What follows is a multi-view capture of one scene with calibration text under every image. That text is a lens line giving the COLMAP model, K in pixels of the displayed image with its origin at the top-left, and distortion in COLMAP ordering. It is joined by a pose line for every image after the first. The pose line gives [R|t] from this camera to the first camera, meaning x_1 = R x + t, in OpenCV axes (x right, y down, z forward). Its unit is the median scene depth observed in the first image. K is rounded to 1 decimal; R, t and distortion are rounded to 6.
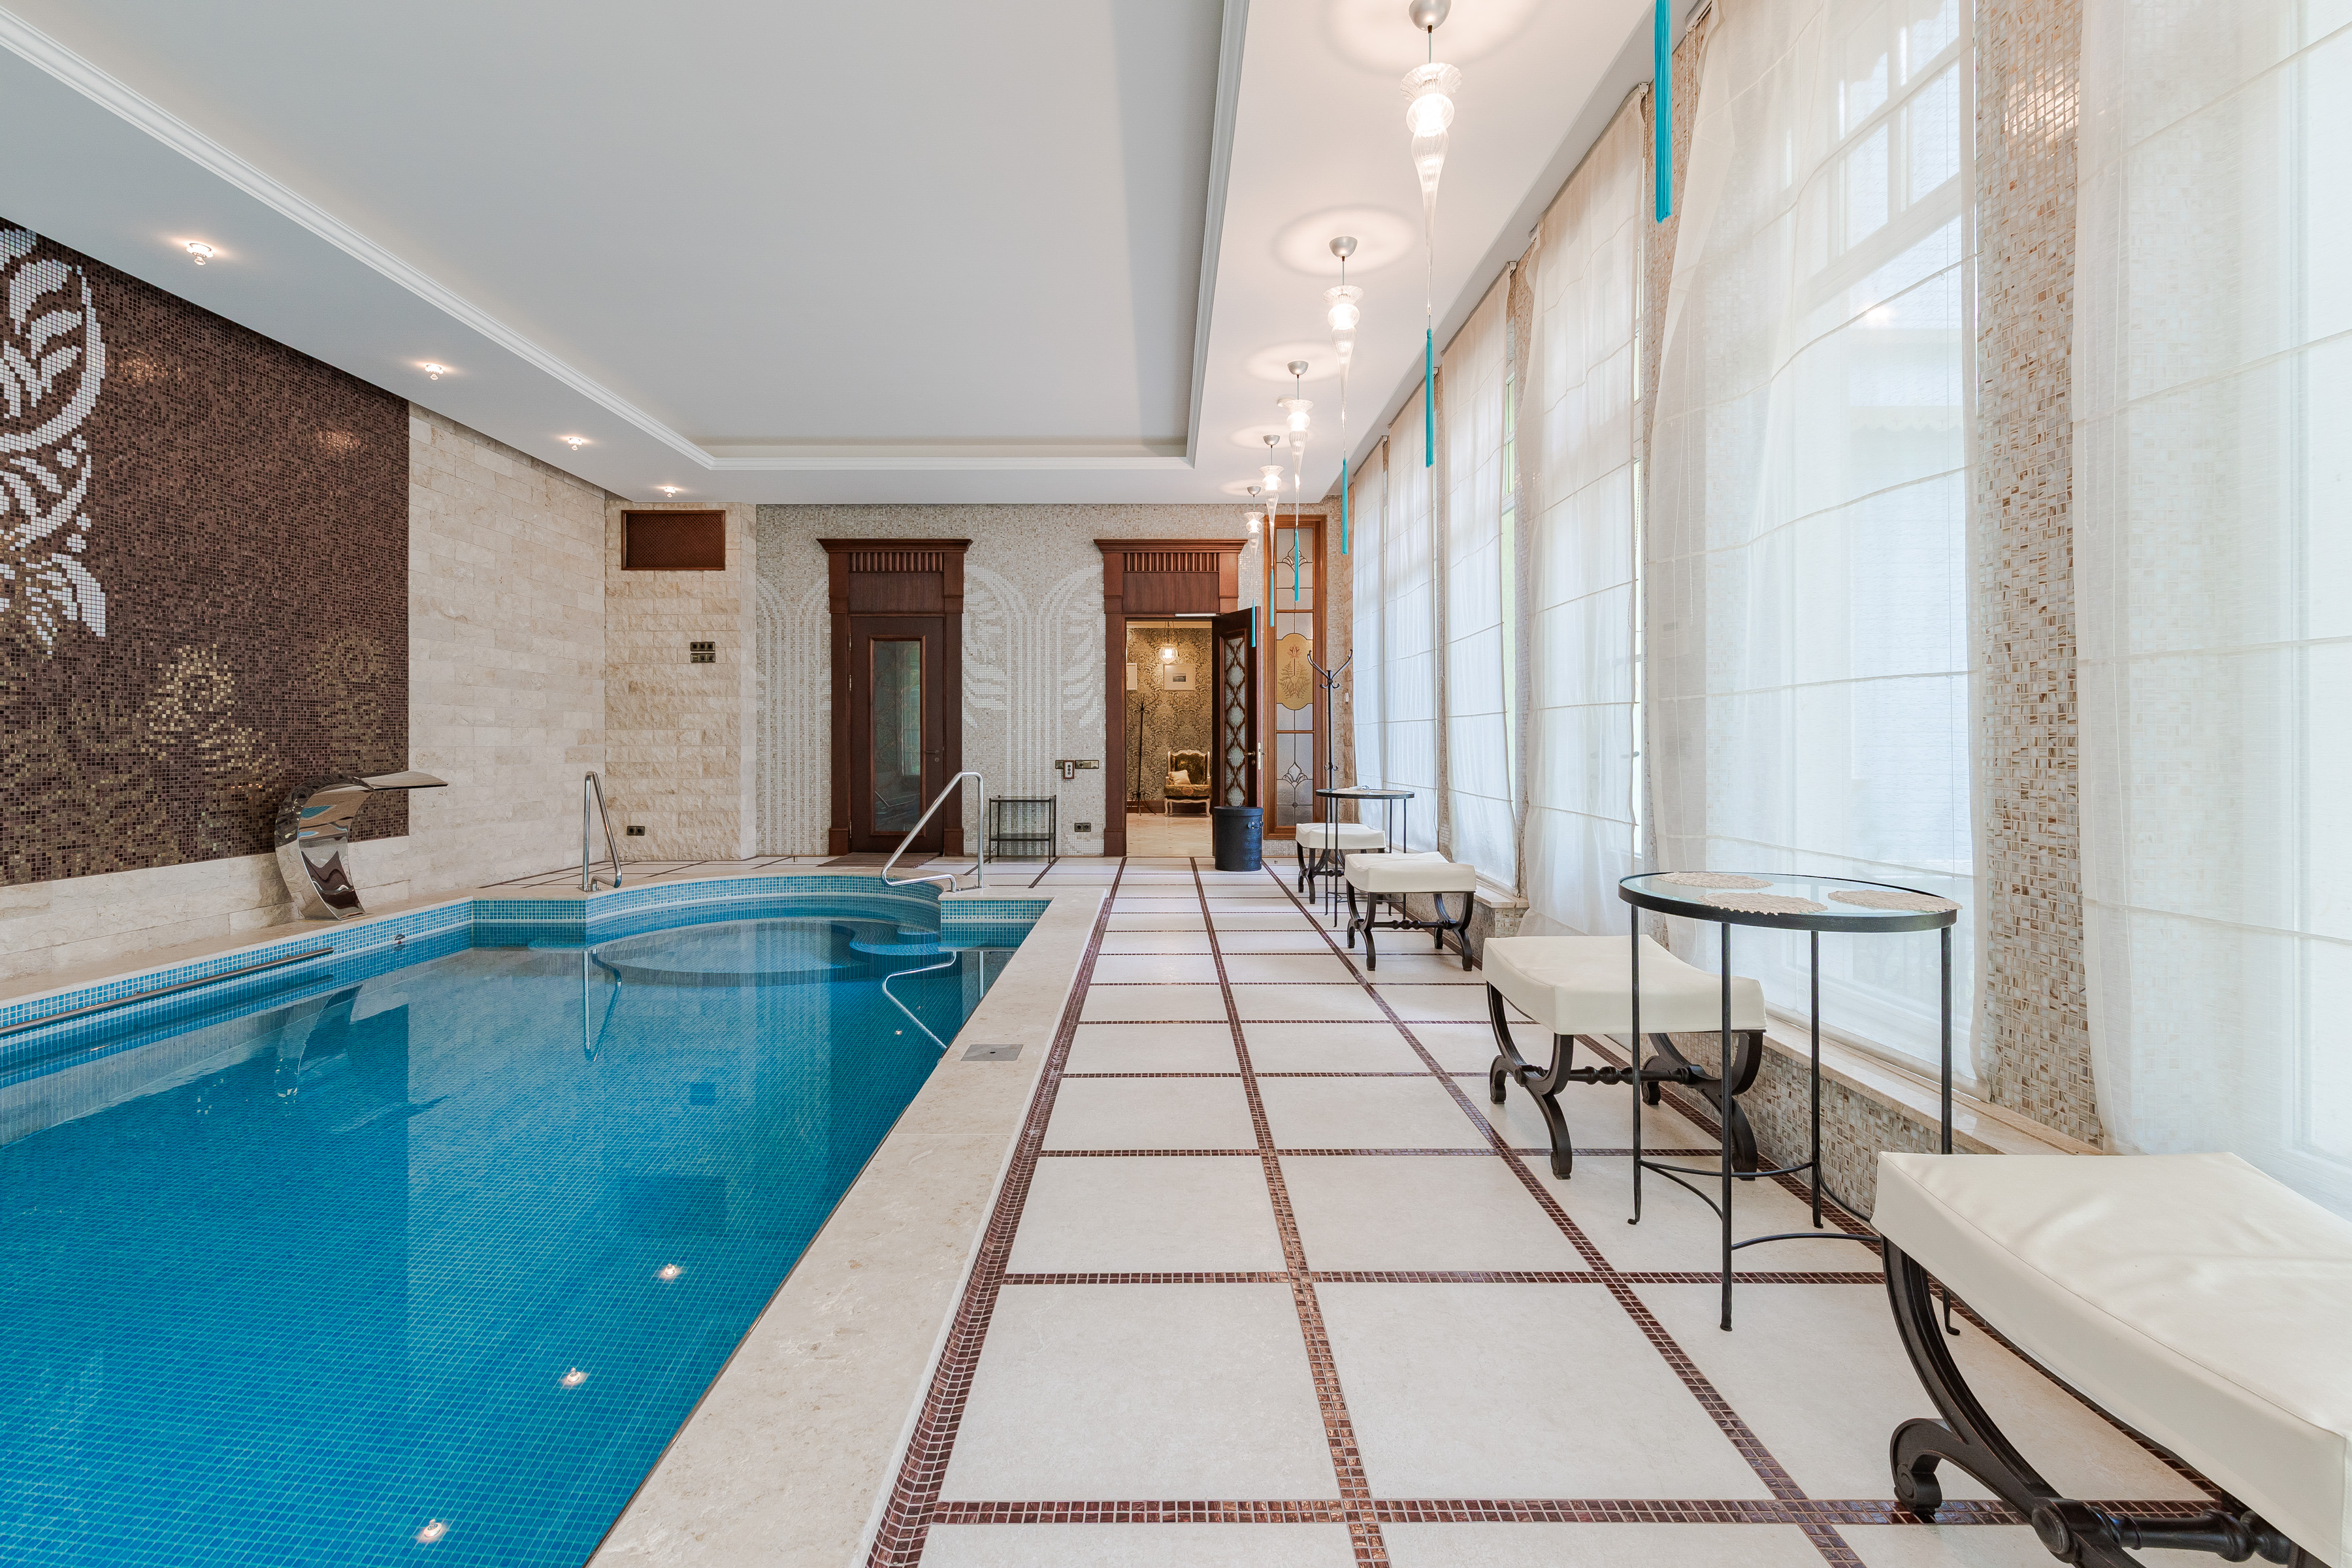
lens RADIAL K [[1026.2, 0, 1165.4], [0, 1026.2, 736.5], [0, 0, 1]] dist [0.000789, 0.000256]
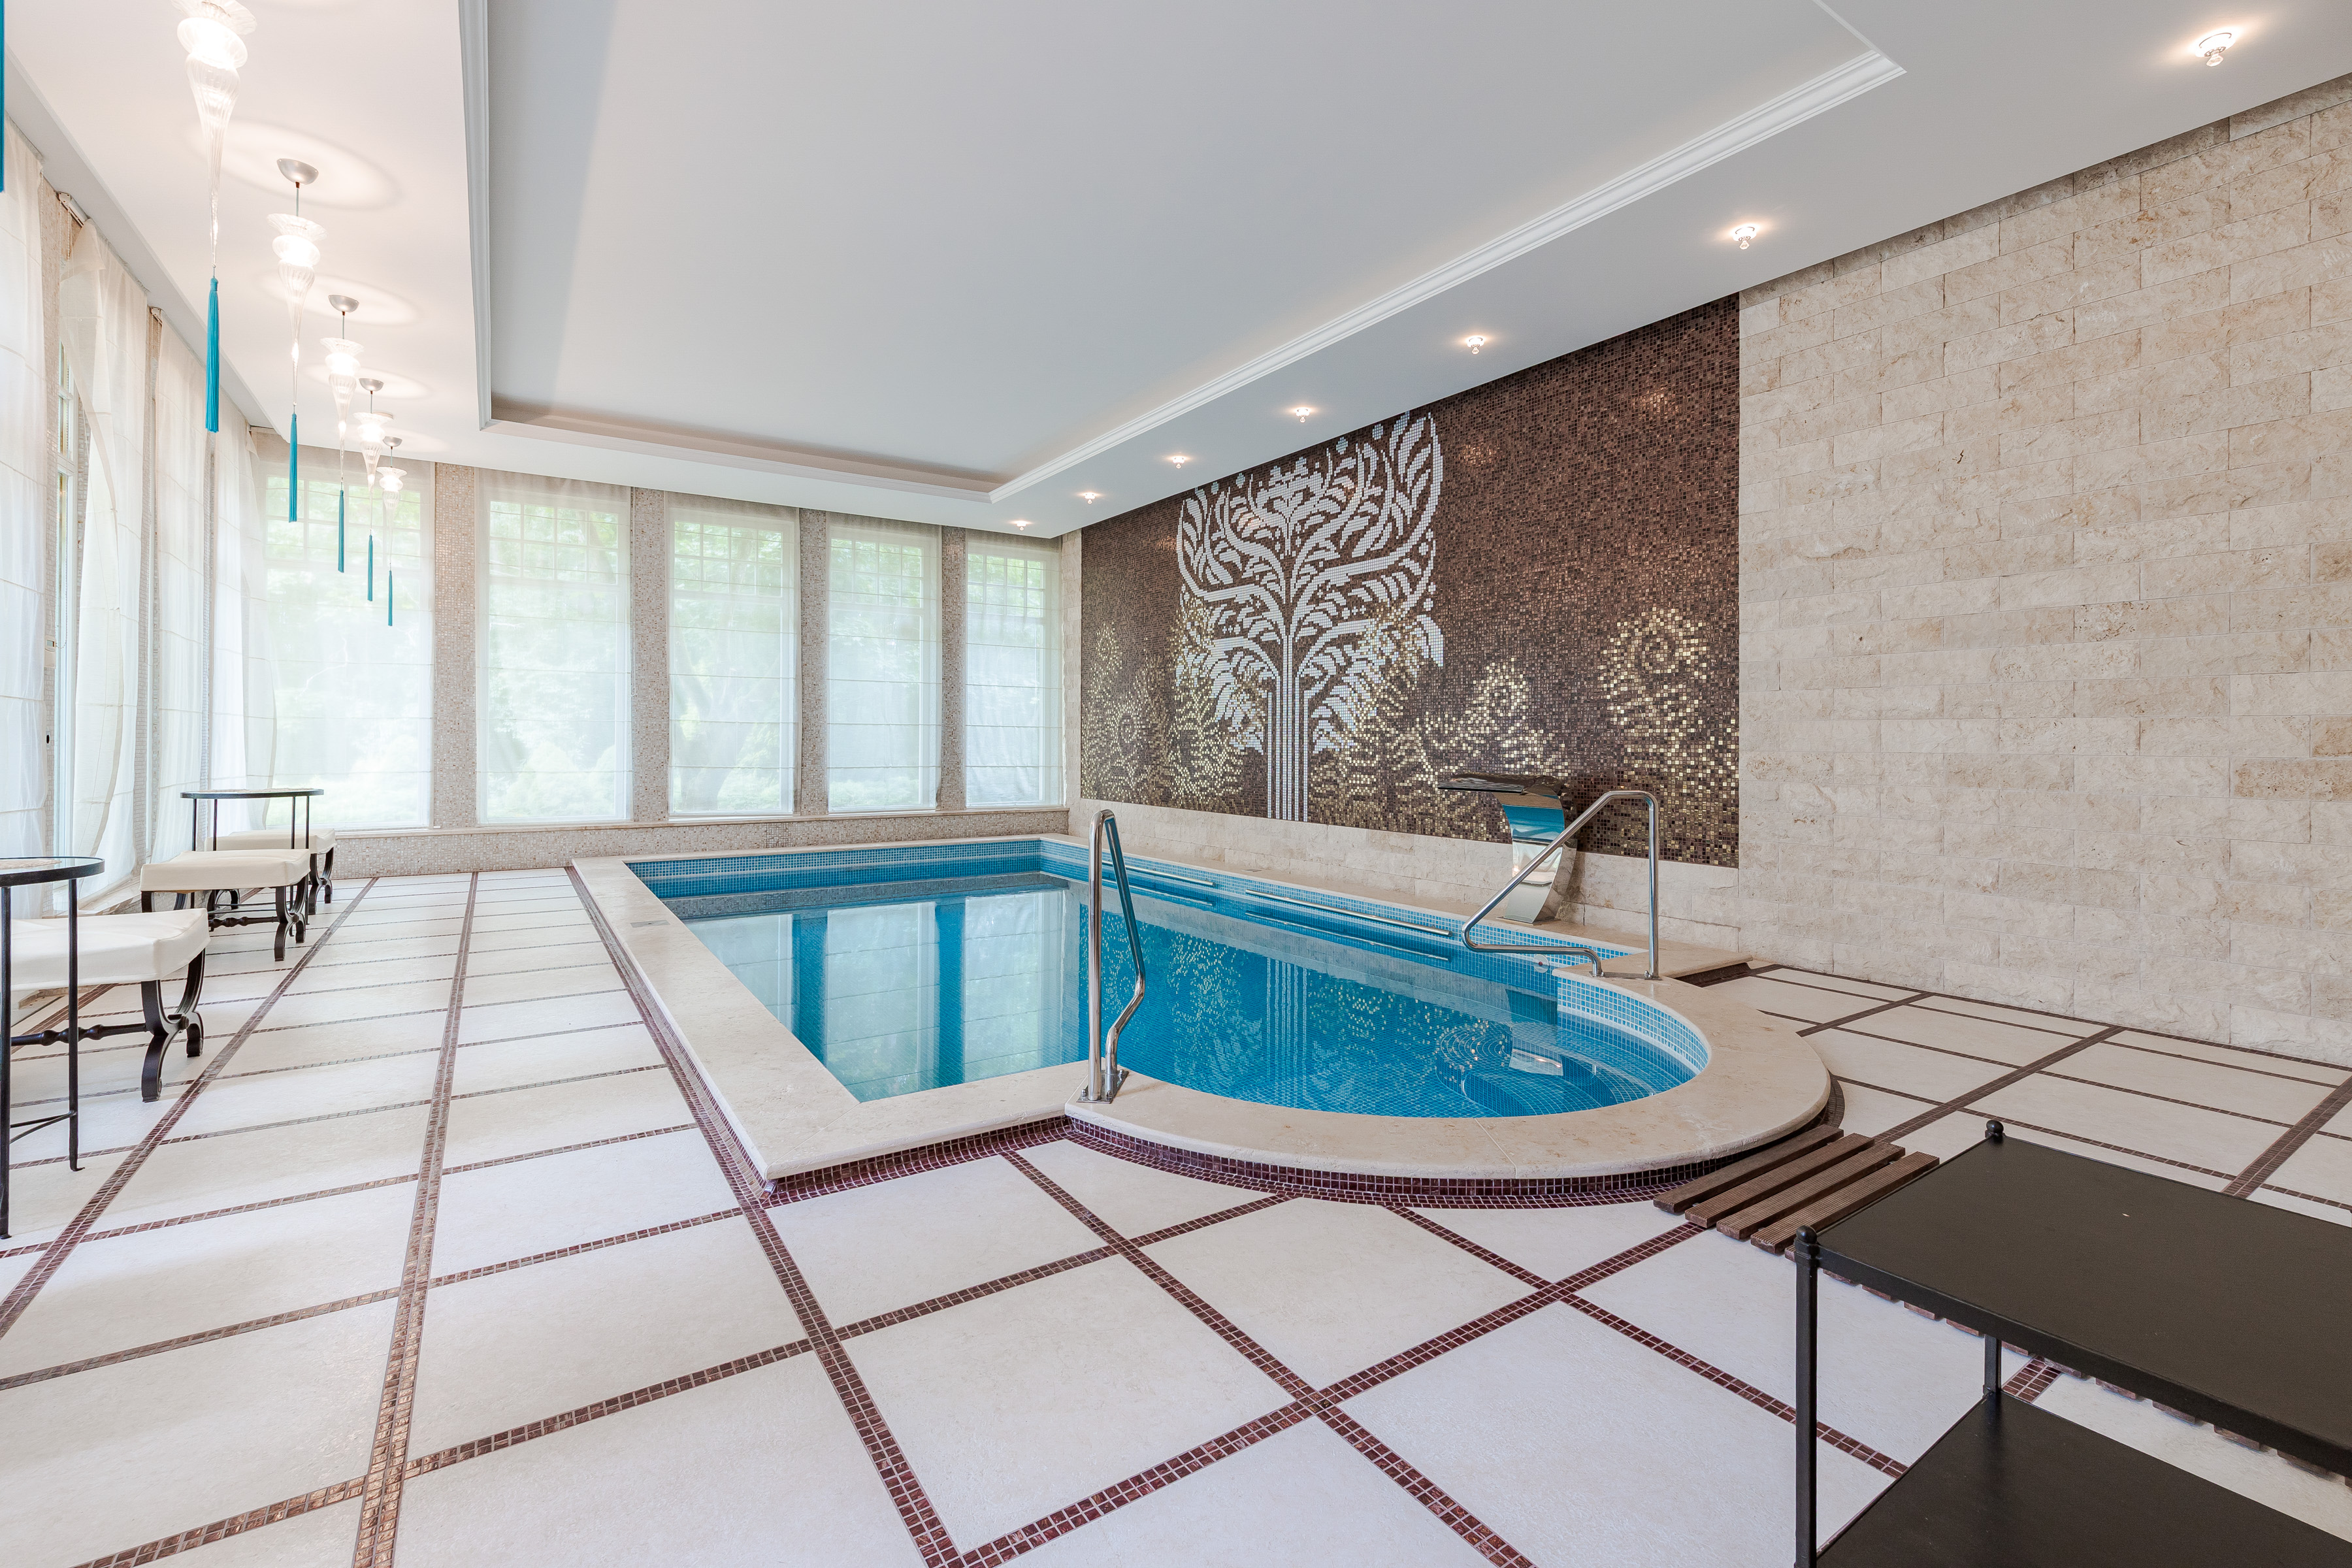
lens RADIAL K [[1026.2, 0, 1204.9], [0, 1026.2, 737.3], [0, 0, 1]] dist [0.000789, 0.000256]
pose [[-0.824647, -0.010975, -0.565541, 0.013178], [-0.006977, 0.999933, -0.009231, 0.012300], [0.565605, -0.003667, -0.824668, 1.741290]]
